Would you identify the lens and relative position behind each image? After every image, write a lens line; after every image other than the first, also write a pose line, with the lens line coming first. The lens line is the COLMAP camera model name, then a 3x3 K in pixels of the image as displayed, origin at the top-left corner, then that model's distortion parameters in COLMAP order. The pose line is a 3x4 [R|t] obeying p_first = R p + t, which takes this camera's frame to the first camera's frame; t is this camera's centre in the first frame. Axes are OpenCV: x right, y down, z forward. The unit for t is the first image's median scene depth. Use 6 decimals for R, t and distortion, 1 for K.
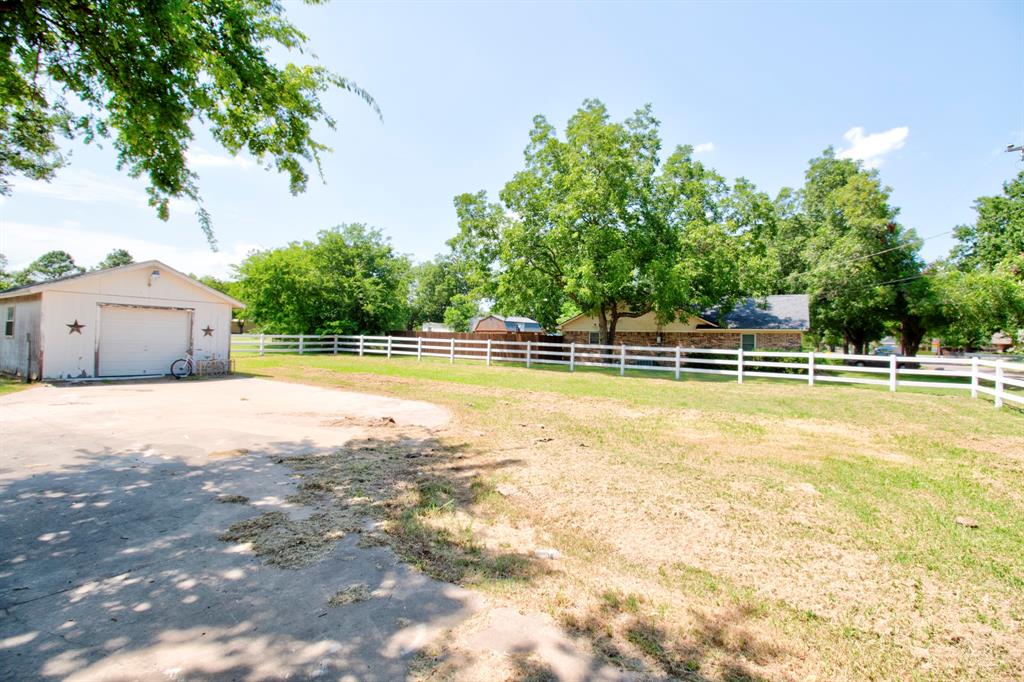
lens RADIAL K [[487.1, 0, 510.3], [0, 487.1, 339.8], [0, 0, 1]] dist [-0.003442, -0.001097]
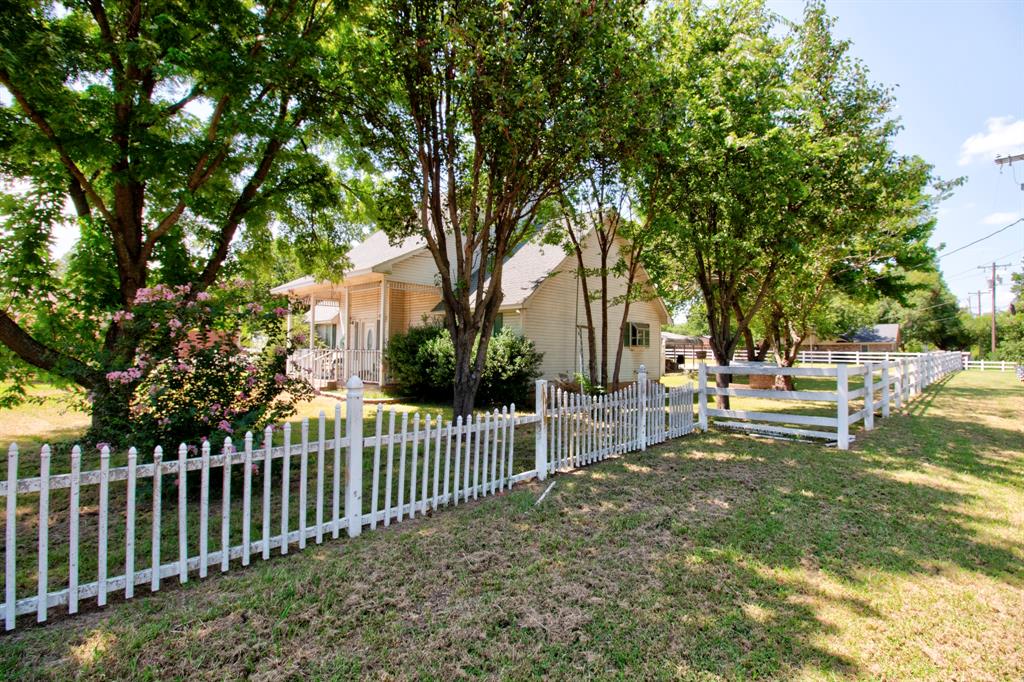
lens RADIAL K [[487.1, 0, 515.6], [0, 487.1, 342.6], [0, 0, 1]] dist [-0.003442, -0.001097]
pose [[0.979444, -0.022570, -0.200451, -0.568201], [0.018446, 0.999579, -0.022416, -0.002749], [0.200872, 0.018258, 0.979447, -1.365031]]
